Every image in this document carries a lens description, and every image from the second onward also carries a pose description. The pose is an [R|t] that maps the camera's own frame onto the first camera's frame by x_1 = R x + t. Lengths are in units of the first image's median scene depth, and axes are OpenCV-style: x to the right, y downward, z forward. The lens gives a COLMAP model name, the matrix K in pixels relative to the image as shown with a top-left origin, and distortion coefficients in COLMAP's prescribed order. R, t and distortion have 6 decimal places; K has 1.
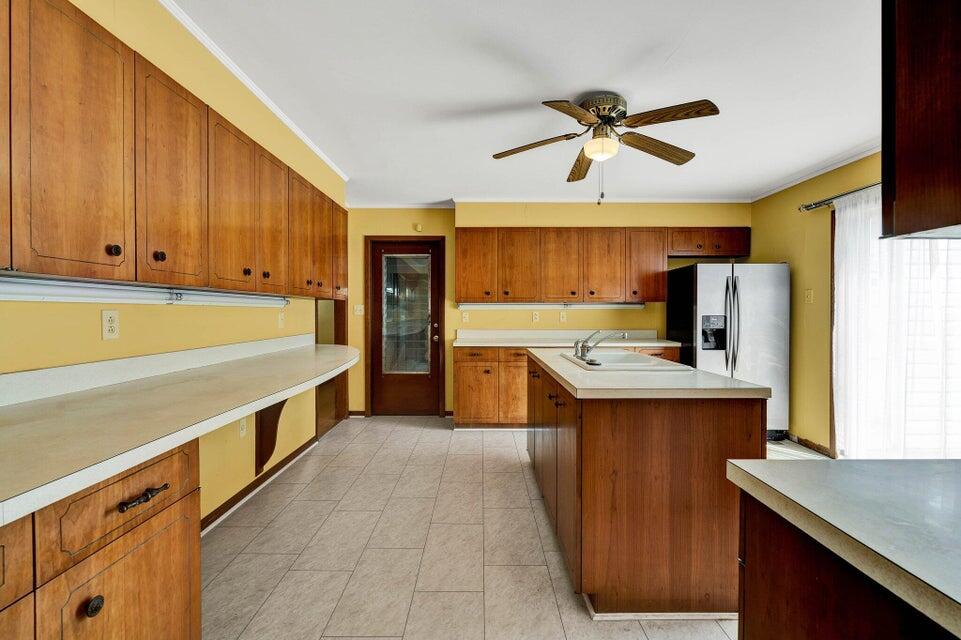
lens RADIAL K [[437.1, 0, 481.4], [0, 437.1, 316.7], [0, 0, 1]] dist [-0.002300, 0.003328]
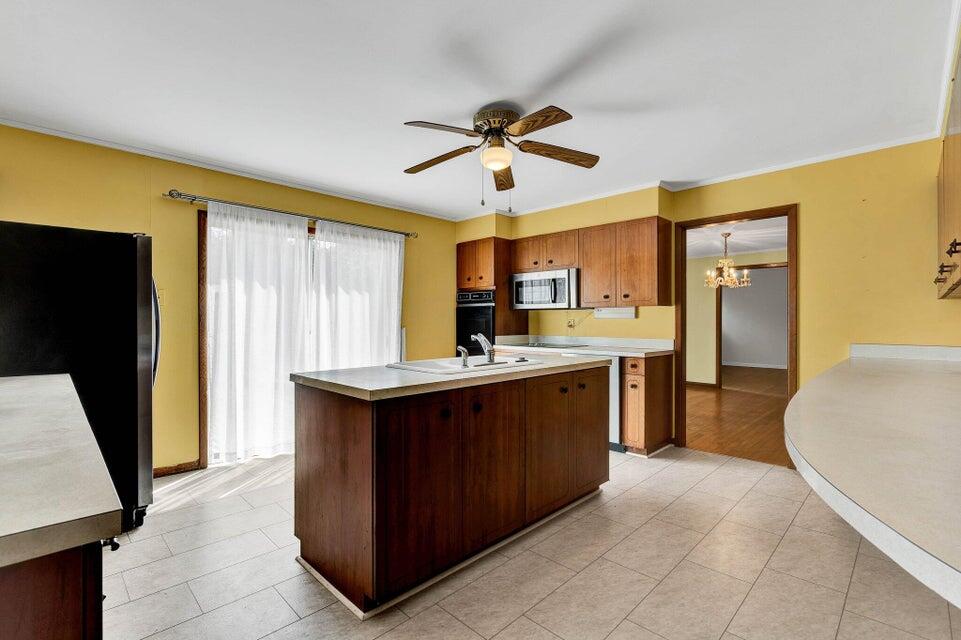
lens RADIAL K [[437.1, 0, 482.7], [0, 437.1, 320.9], [0, 0, 1]] dist [-0.002300, 0.003328]
pose [[-0.713889, -0.004325, 0.700245, -0.251216], [0.005160, 0.999921, 0.011436, -0.006127], [-0.700239, 0.011777, -0.713811, 1.021922]]
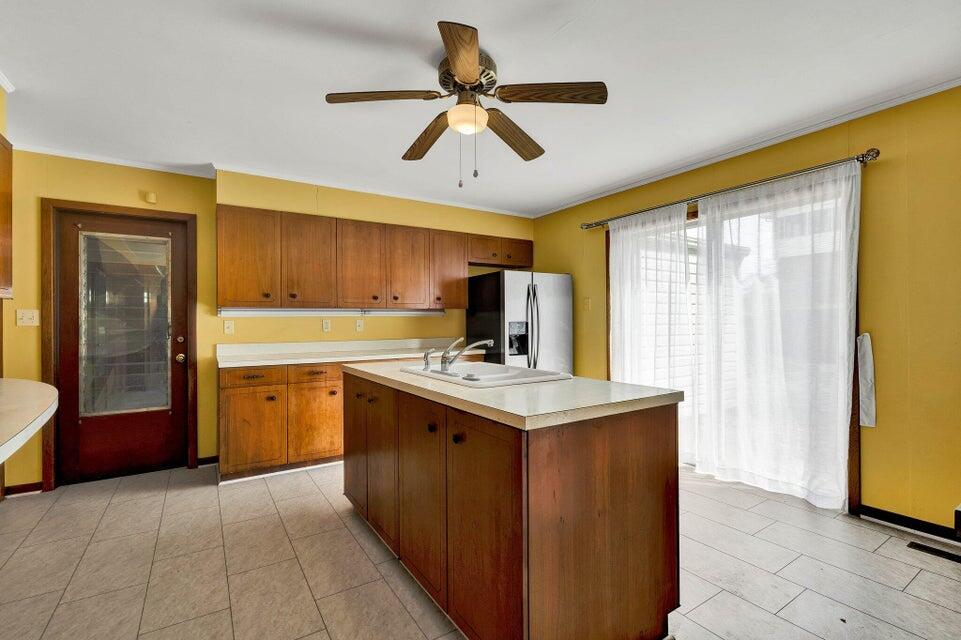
lens RADIAL K [[437.1, 0, 481.2], [0, 437.1, 320.8], [0, 0, 1]] dist [-0.002300, 0.003328]
pose [[0.842751, -0.004747, 0.538282, -0.087486], [0.013149, 0.999844, -0.011769, 0.005298], [-0.538143, 0.016996, 0.842682, 0.165540]]
